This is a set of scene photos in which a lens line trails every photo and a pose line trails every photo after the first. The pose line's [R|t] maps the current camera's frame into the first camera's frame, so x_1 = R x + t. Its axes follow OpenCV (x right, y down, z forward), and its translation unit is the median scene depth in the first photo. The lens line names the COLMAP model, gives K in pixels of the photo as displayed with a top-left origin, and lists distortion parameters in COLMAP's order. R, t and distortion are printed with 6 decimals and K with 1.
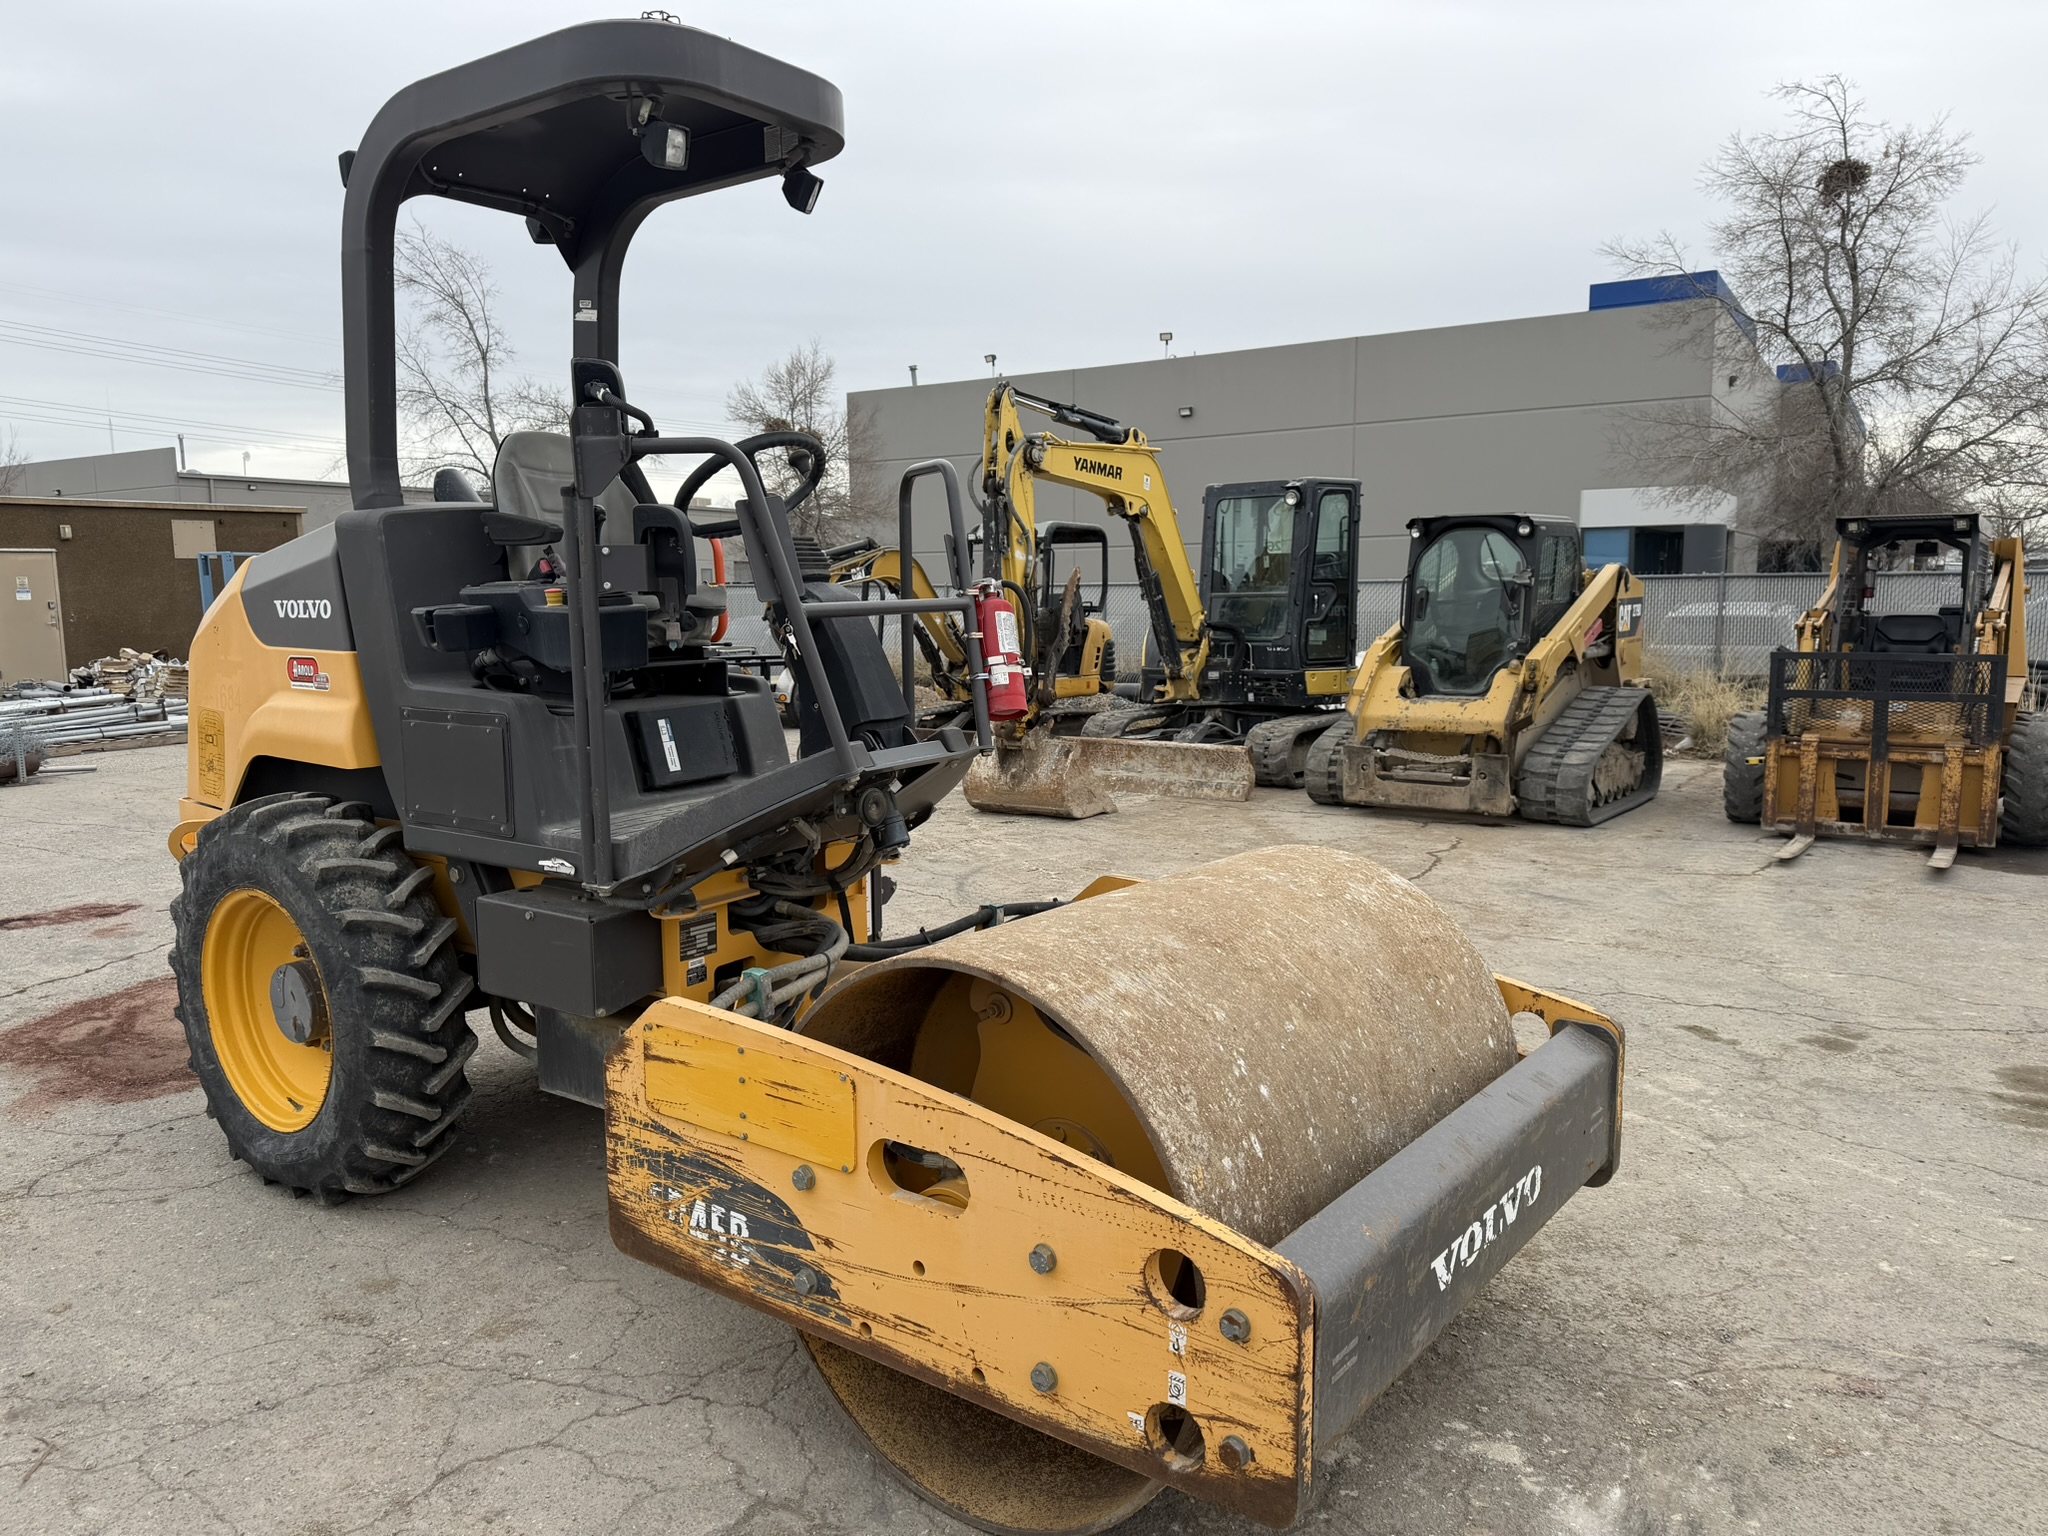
lens RADIAL K [[1456.1, 0, 1010.4], [0, 1456.1, 786.0], [0, 0, 1]] dist [0.052588, -0.079190]
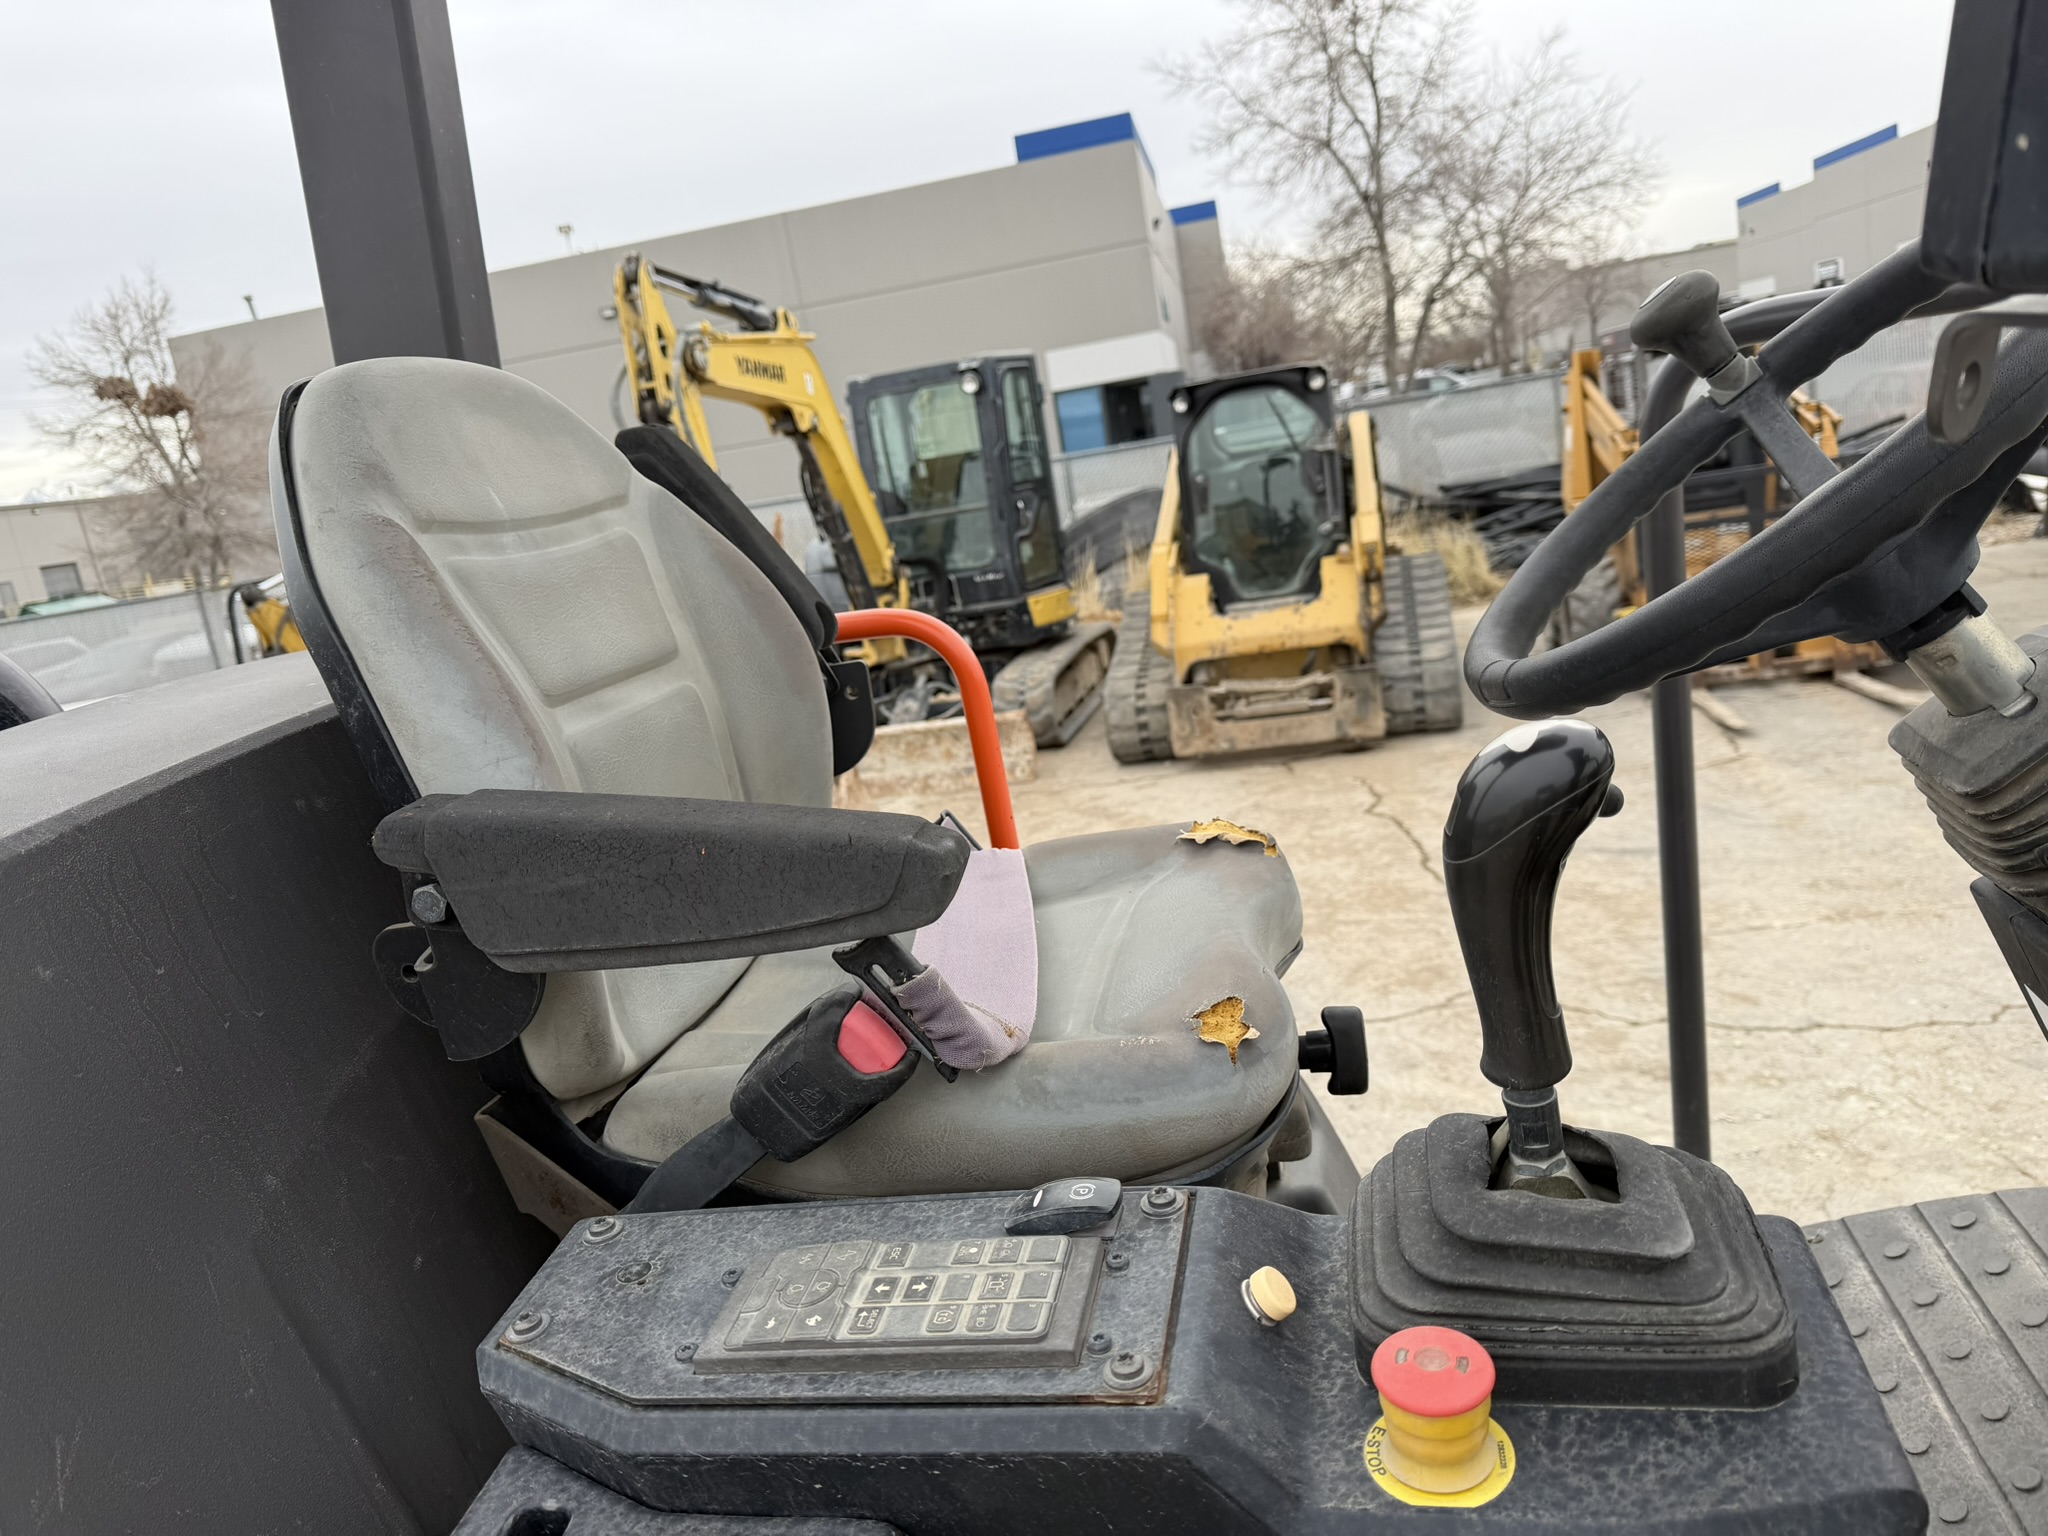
lens RADIAL K [[1456.1, 0, 1014.0], [0, 1456.1, 784.0], [0, 0, 1]] dist [0.052588, -0.079190]
pose [[0.907370, -0.224308, 0.355479, -0.154766], [0.201229, 0.974308, 0.101150, -0.084811], [-0.369035, -0.020248, 0.929195, 0.352467]]
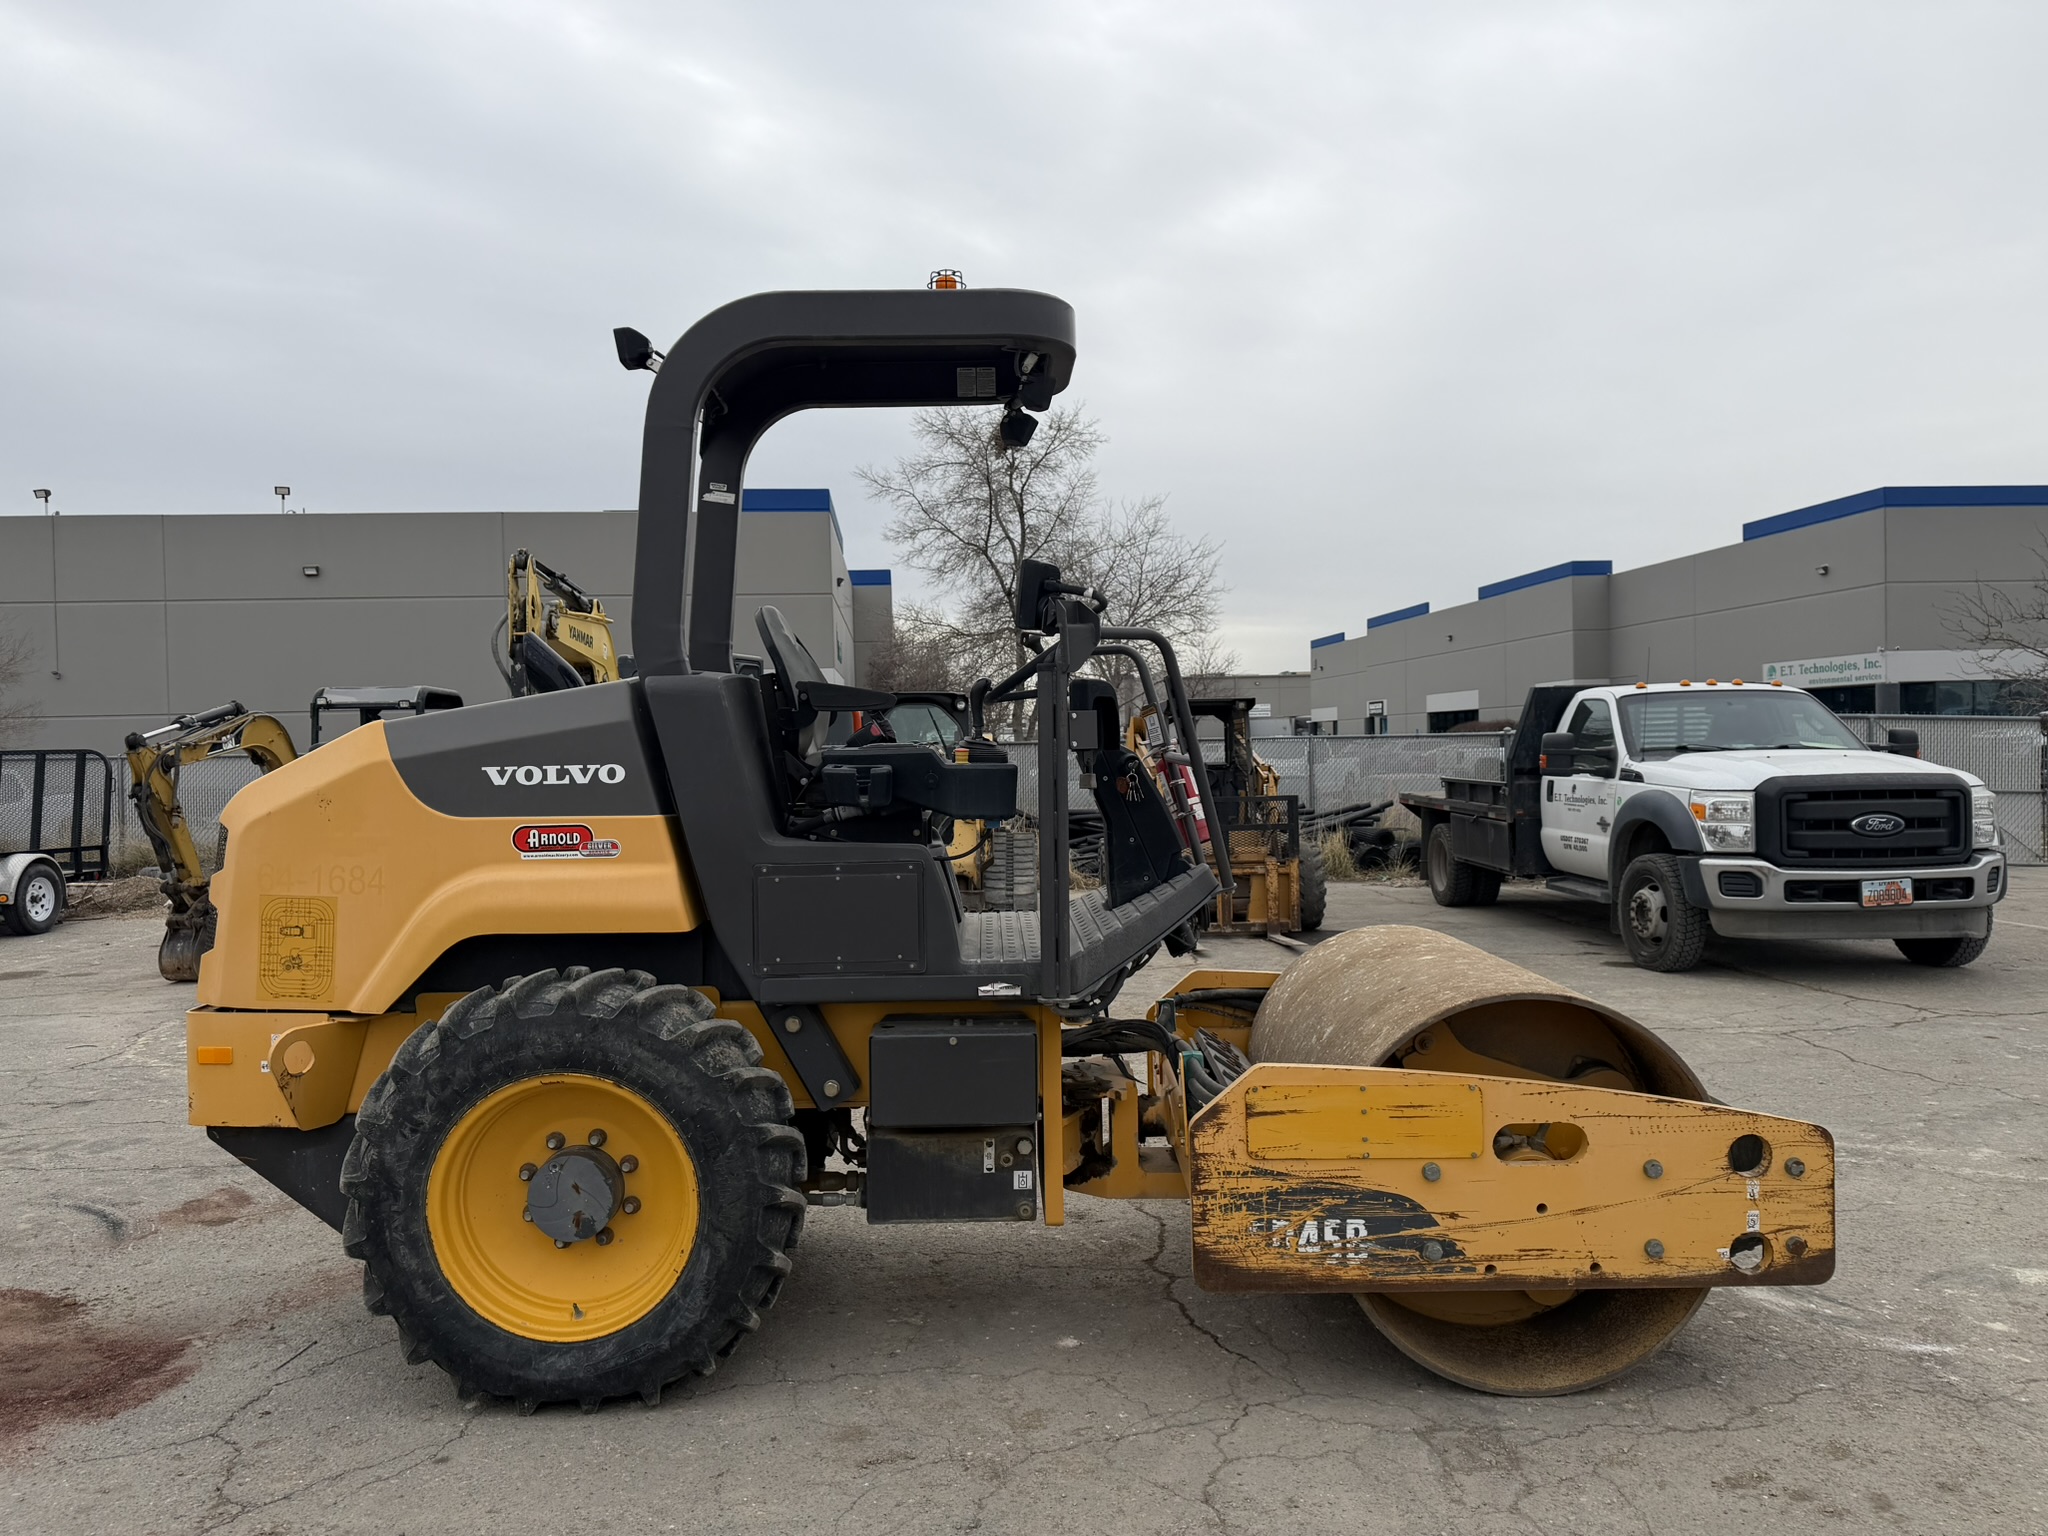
lens RADIAL K [[1456.1, 0, 1020.2], [0, 1456.1, 763.4], [0, 0, 1]] dist [0.052588, -0.079190]
pose [[0.796886, -0.011849, 0.604014, -0.385152], [0.090553, 0.990855, -0.100030, -0.002186], [-0.597305, 0.134407, 0.790671, 0.029311]]
